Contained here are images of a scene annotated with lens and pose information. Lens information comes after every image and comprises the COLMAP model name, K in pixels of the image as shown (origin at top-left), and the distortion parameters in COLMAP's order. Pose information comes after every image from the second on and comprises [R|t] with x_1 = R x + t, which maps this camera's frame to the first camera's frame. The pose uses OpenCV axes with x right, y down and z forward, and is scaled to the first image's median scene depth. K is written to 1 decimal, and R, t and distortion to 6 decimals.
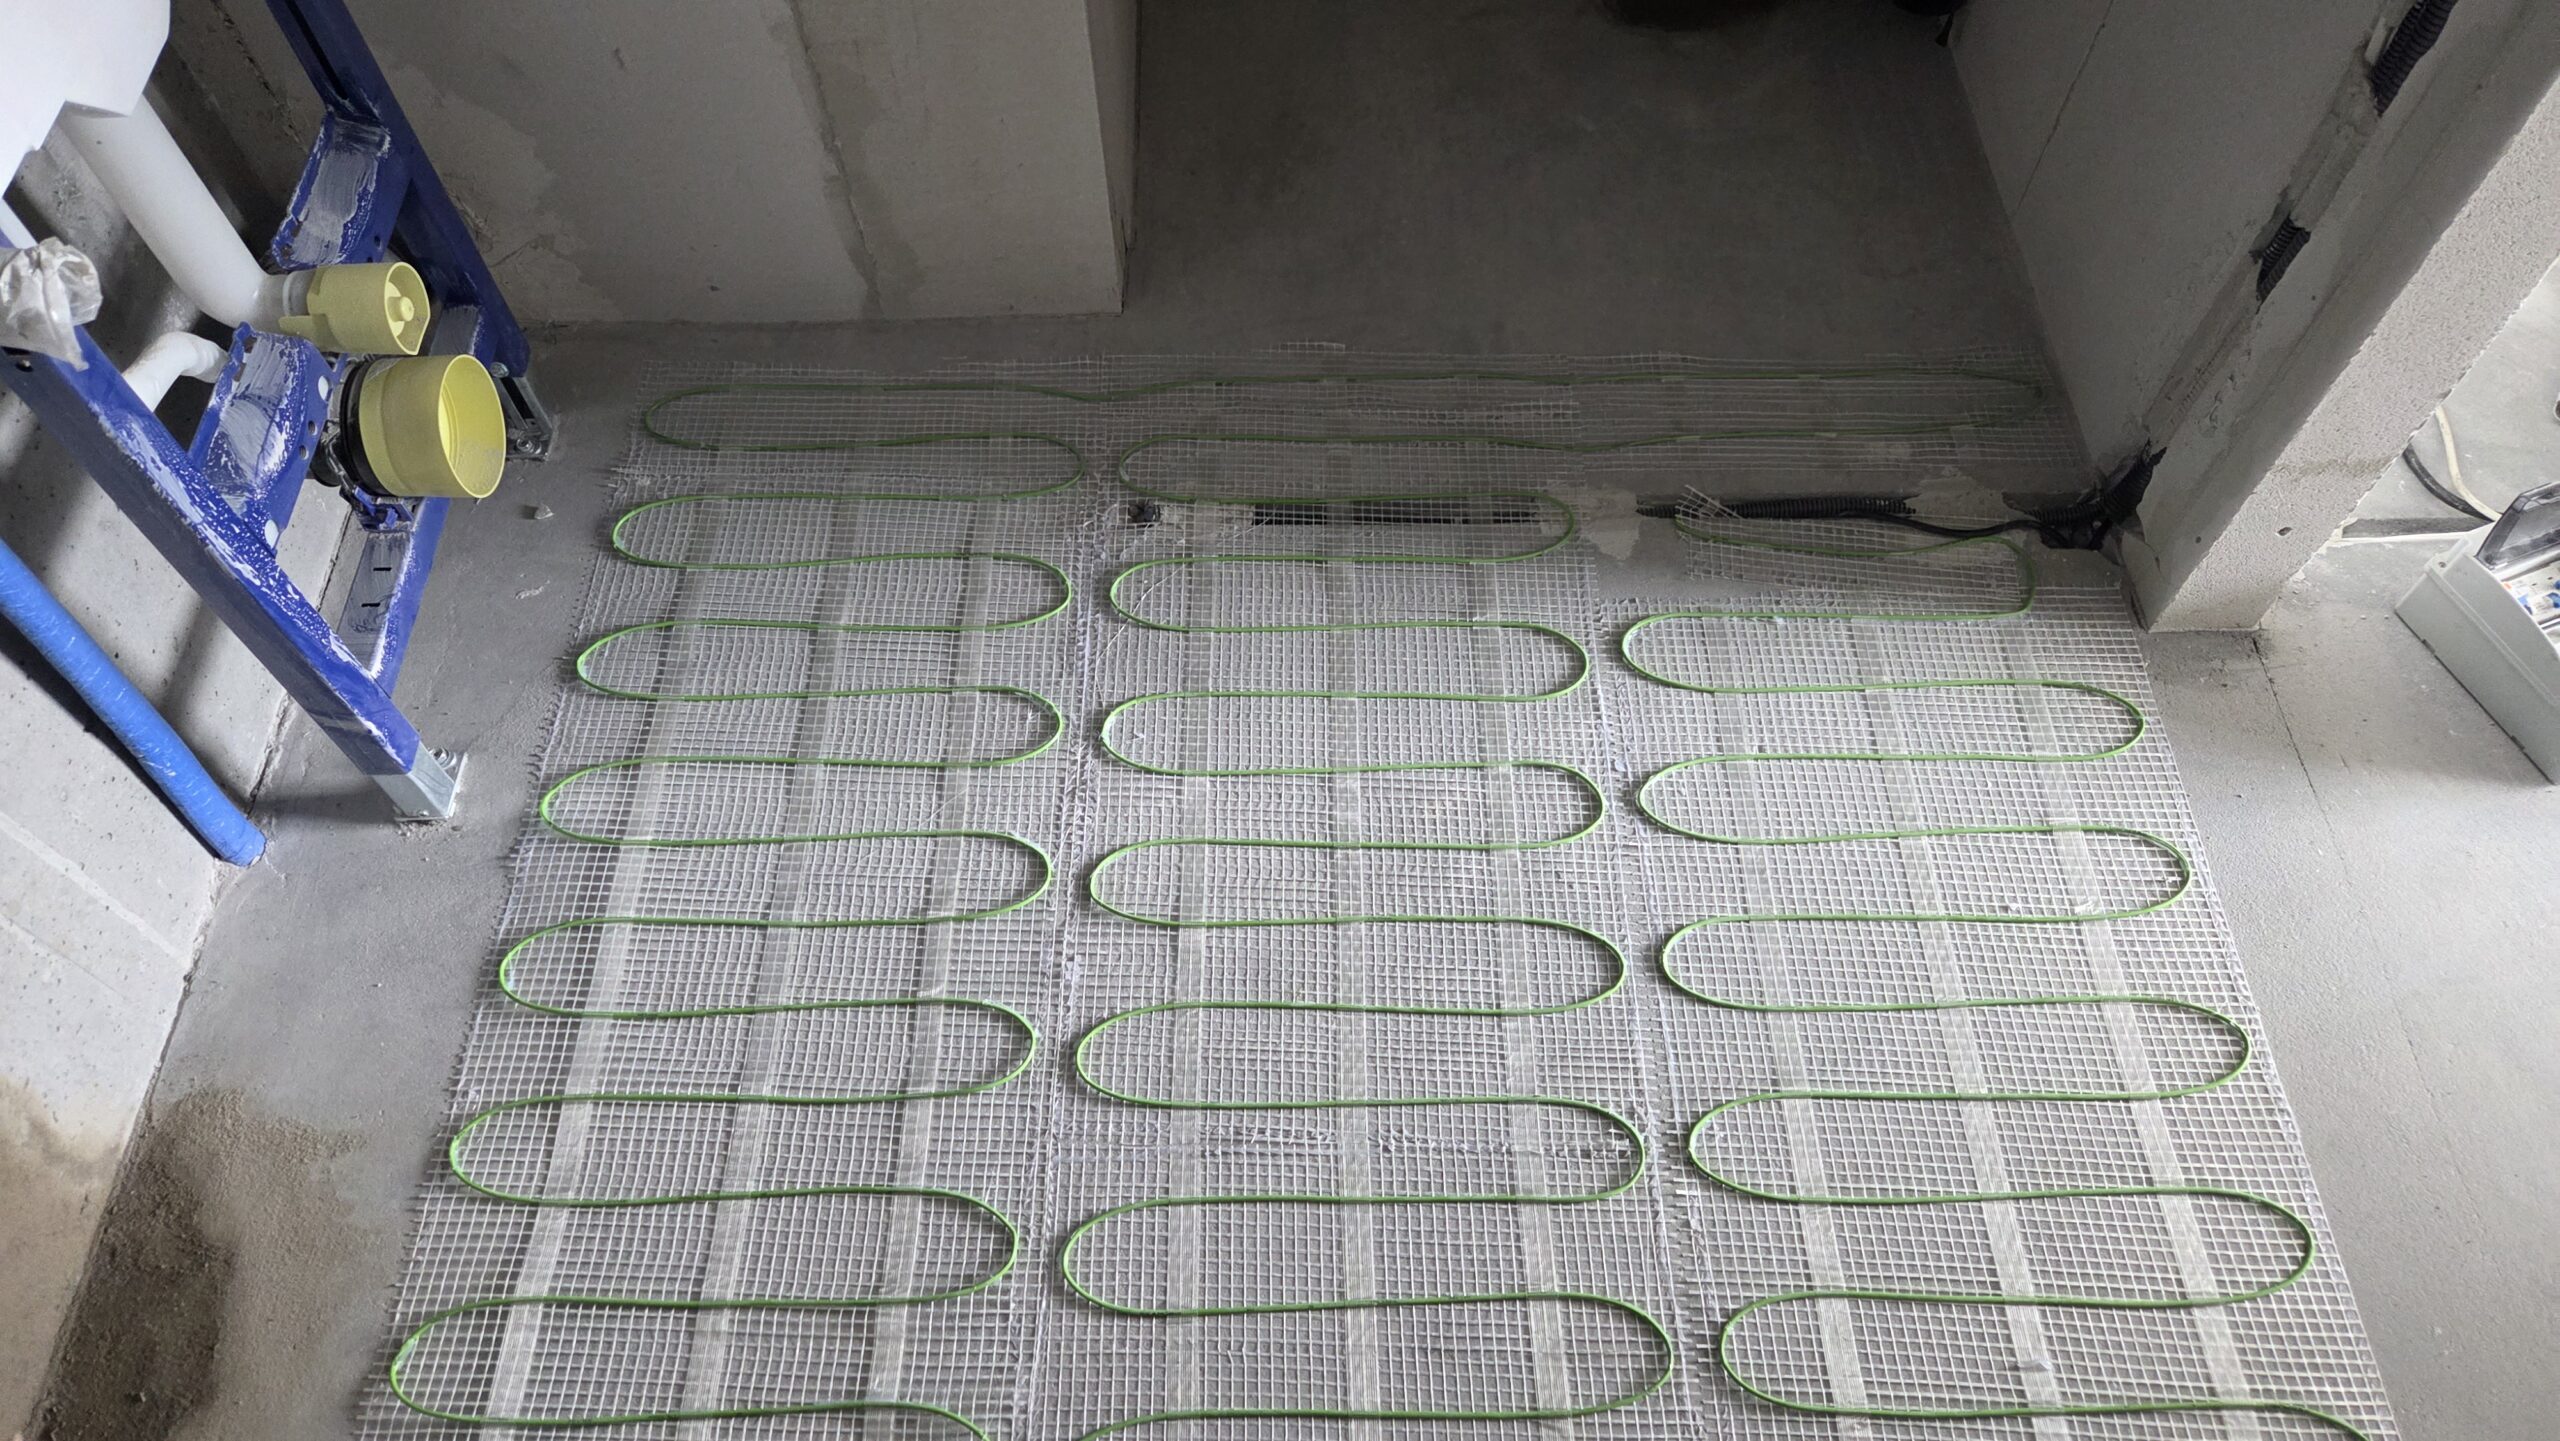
lens RADIAL K [[1691.3, 0, 1288.3], [0, 1691.3, 723.7], [0, 0, 1]] dist [0.053124, -0.067247]
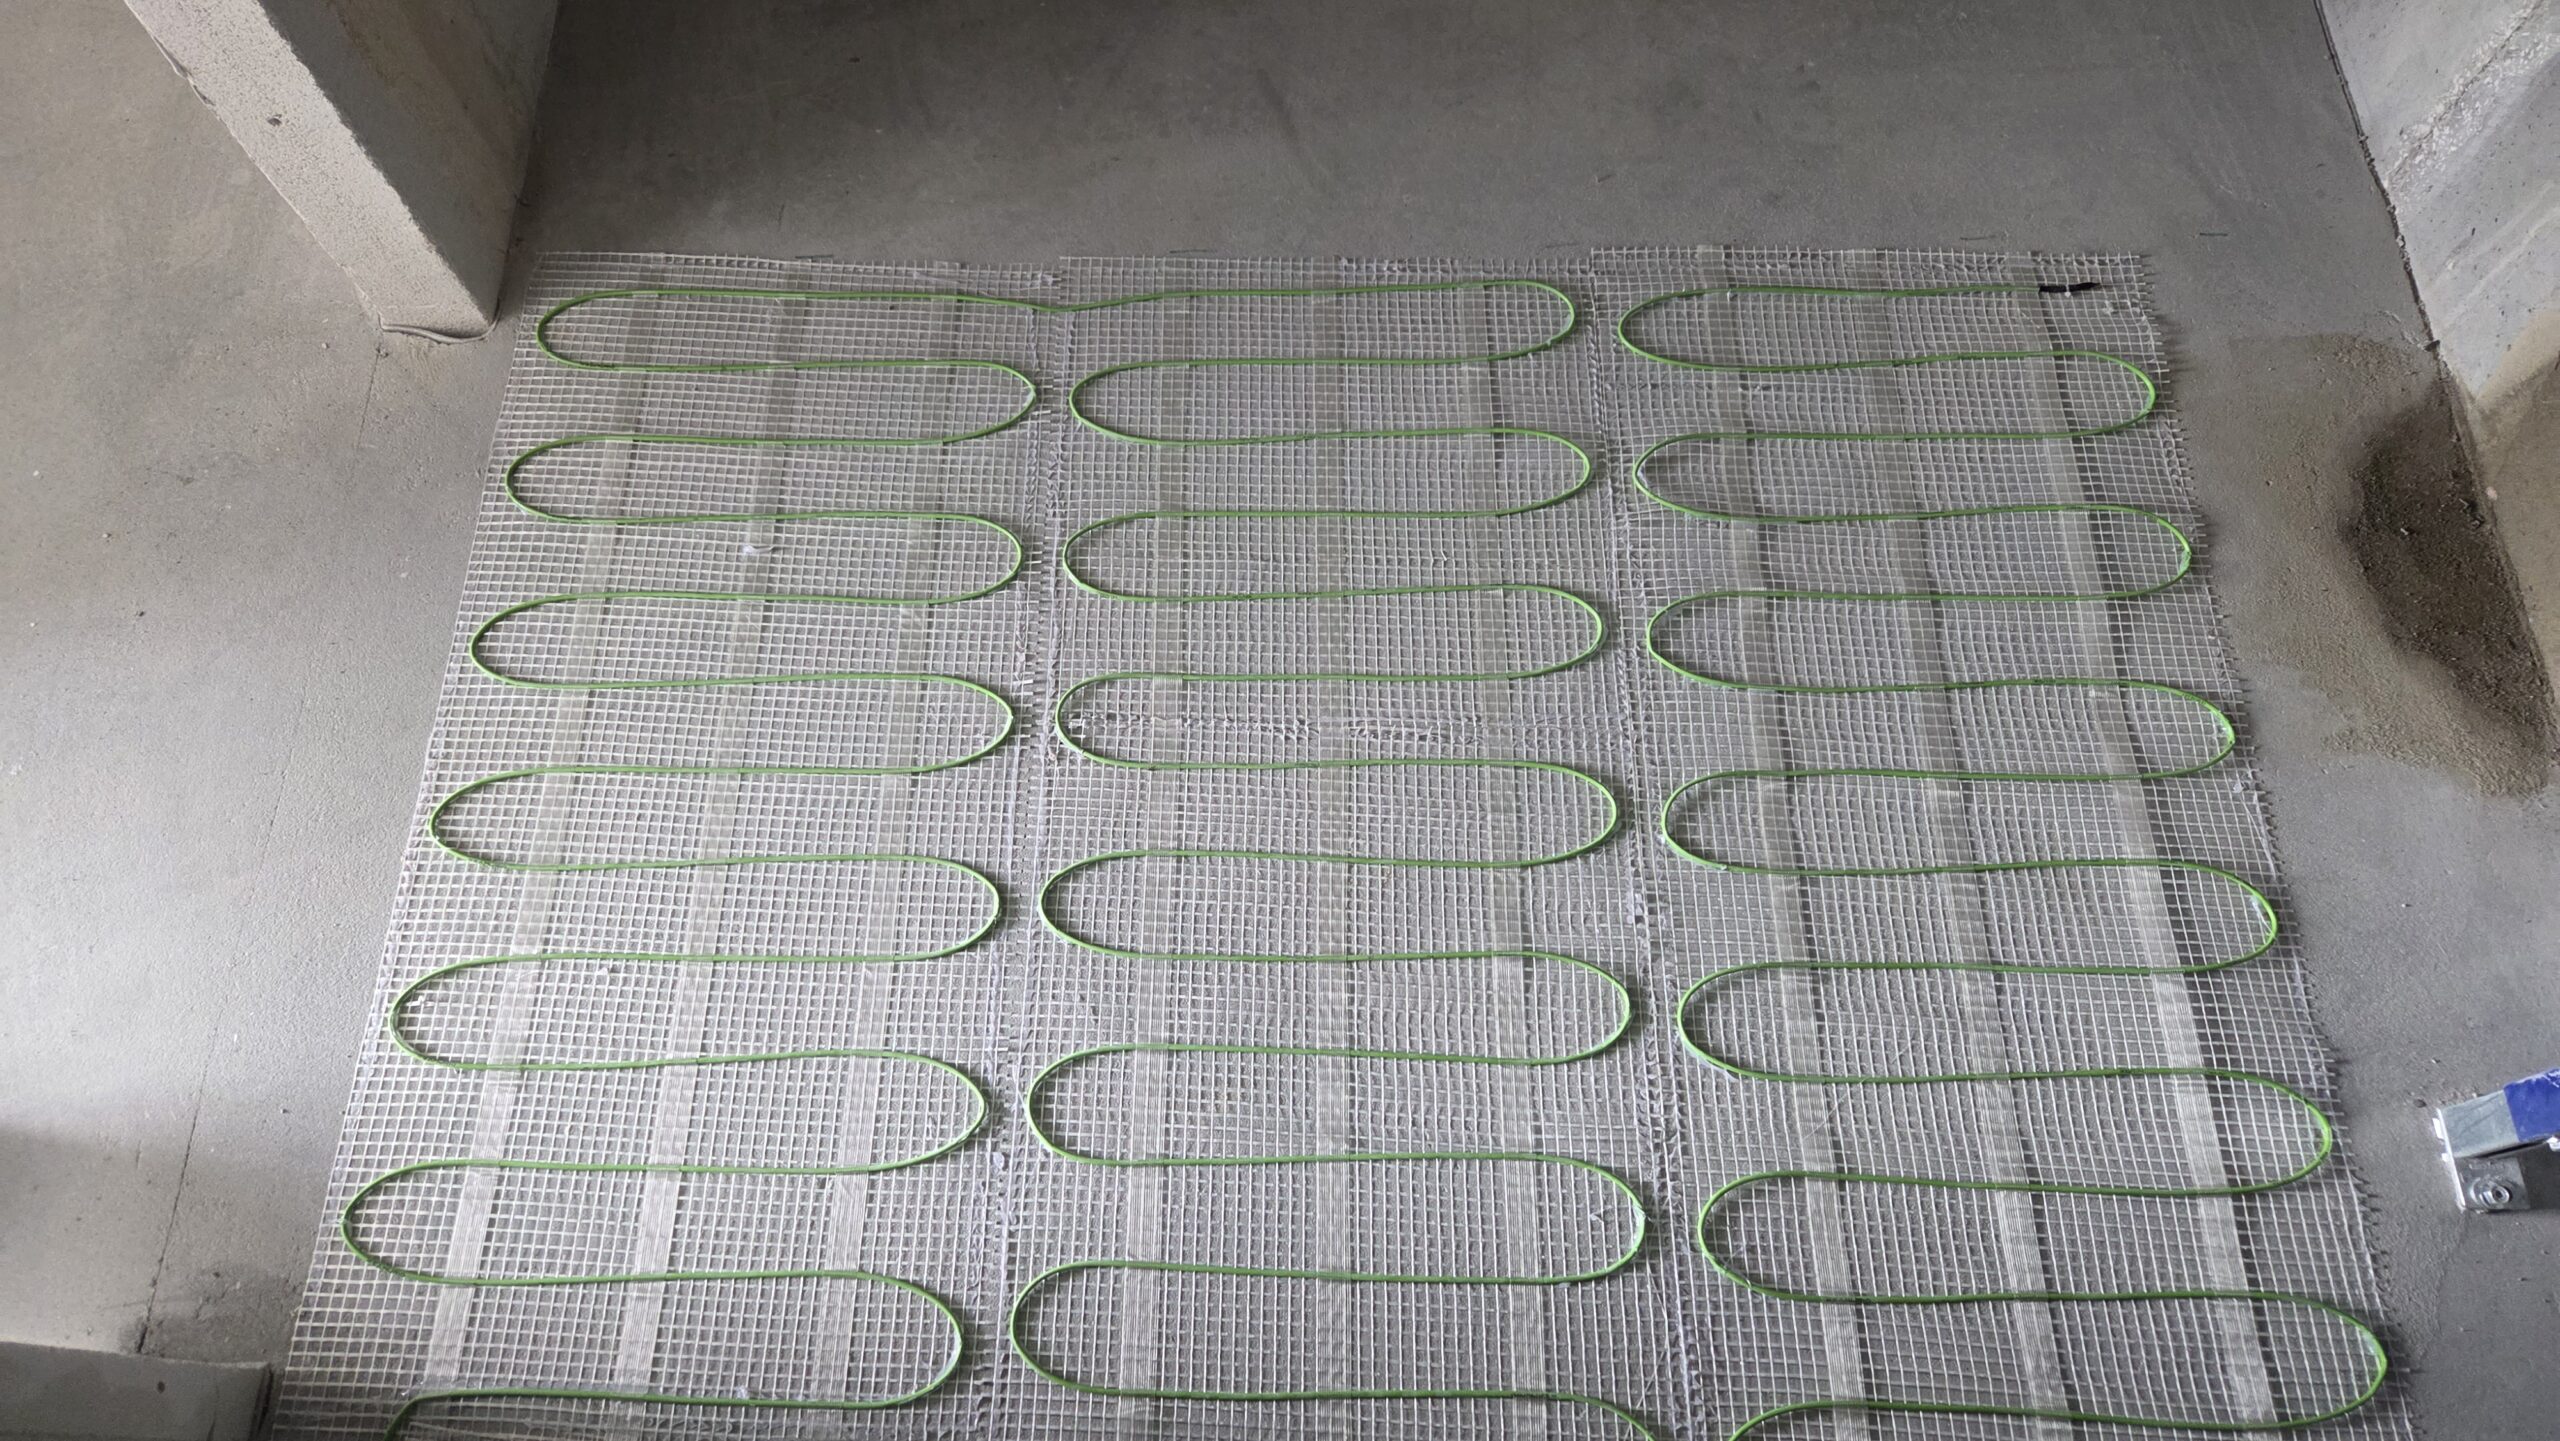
lens RADIAL K [[1839.4, 0, 1309.7], [0, 1839.4, 718.4], [0, 0, 1]] dist [0.067111, -0.089672]
pose [[-0.999110, 0.015195, 0.039357, 0.008198], [0.025212, -0.532945, 0.845774, -0.660817], [0.033827, 0.846013, 0.532088, 0.379866]]
